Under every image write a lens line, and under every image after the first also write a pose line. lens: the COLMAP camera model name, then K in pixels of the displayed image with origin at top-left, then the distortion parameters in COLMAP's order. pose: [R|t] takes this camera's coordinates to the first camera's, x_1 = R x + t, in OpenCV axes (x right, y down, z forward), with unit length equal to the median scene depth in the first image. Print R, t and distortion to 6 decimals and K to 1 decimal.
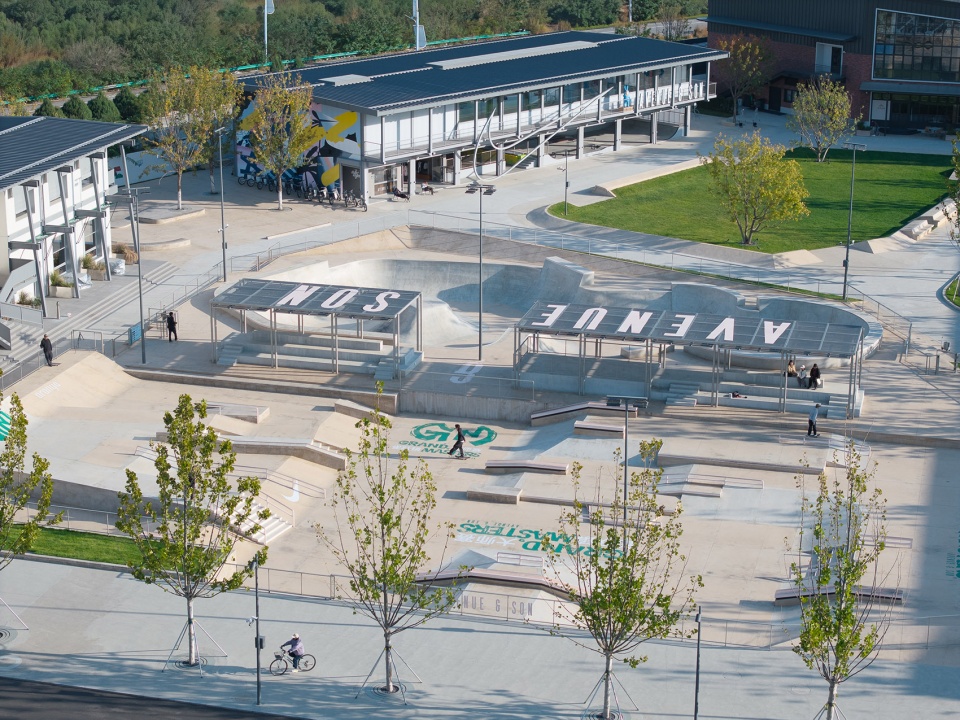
lens RADIAL K [[1923.2, 0, 480.0], [0, 1923.2, 360.0], [0, 0, 1]] dist [-0.084467, -0.052205]
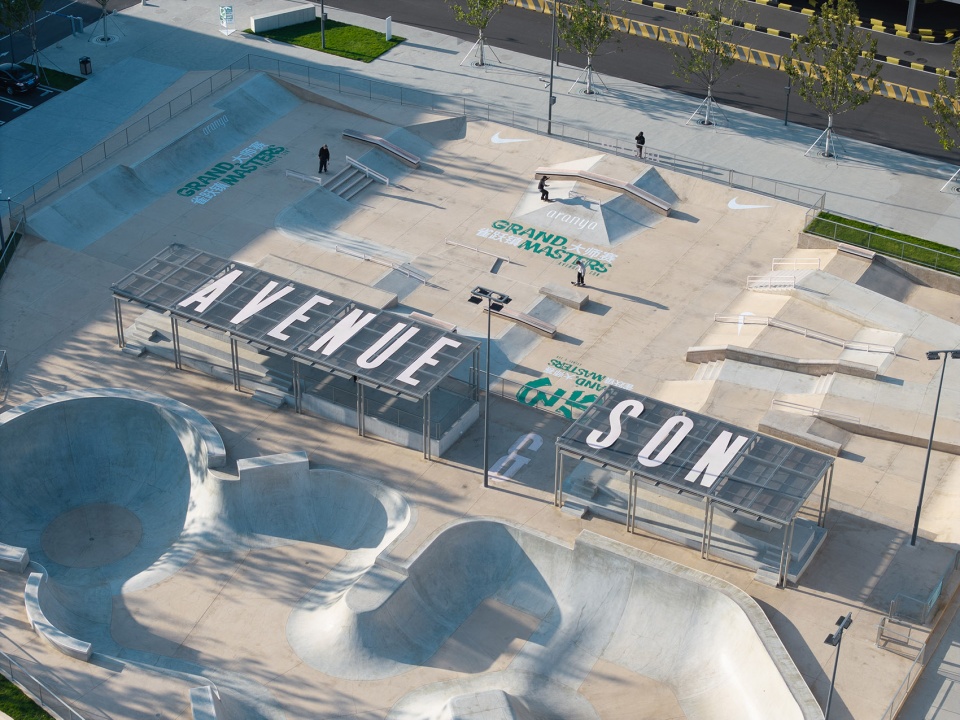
lens RADIAL K [[1923.2, 0, 480.0], [0, 1923.2, 360.0], [0, 0, 1]] dist [-0.084467, -0.052205]
pose [[-0.964825, -0.157798, 0.210270, -0.151514], [0.062562, 0.639031, 0.766632, -0.622603], [-0.255342, 0.752820, -0.606681, 1.402606]]
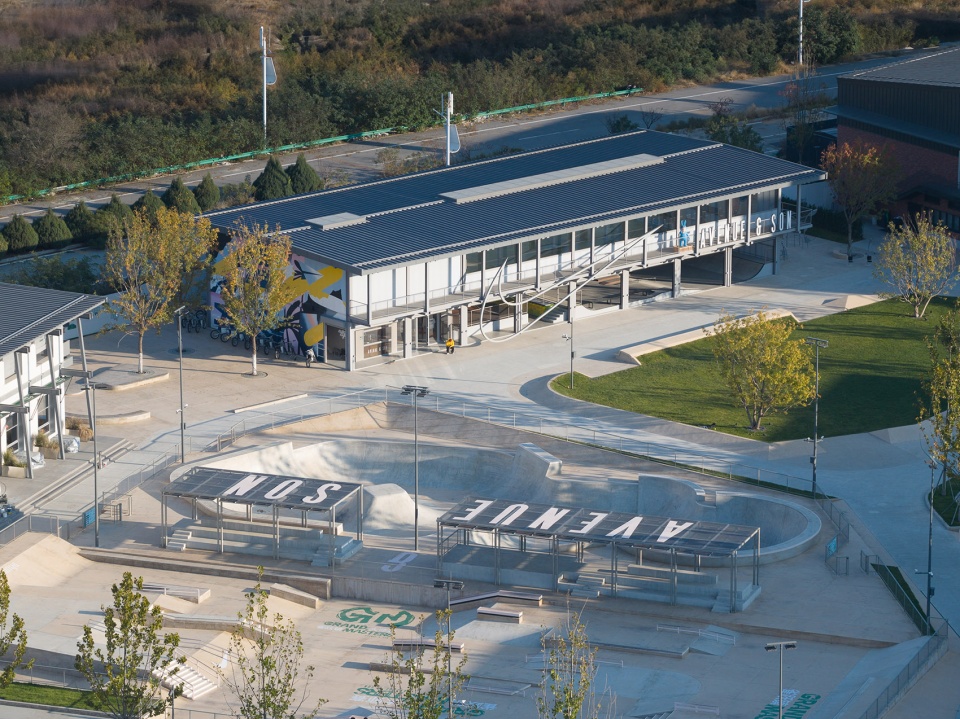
lens RADIAL K [[4624.0, 0, 480.4], [0, 4624.0, 417.0], [0, 0, 1]] dist [0.886954, -1.751589]
pose [[0.995736, 0.020899, -0.089847, 0.253605], [-0.023215, 0.999423, -0.024807, -0.010507], [0.089277, 0.026787, 0.995647, -1.475716]]
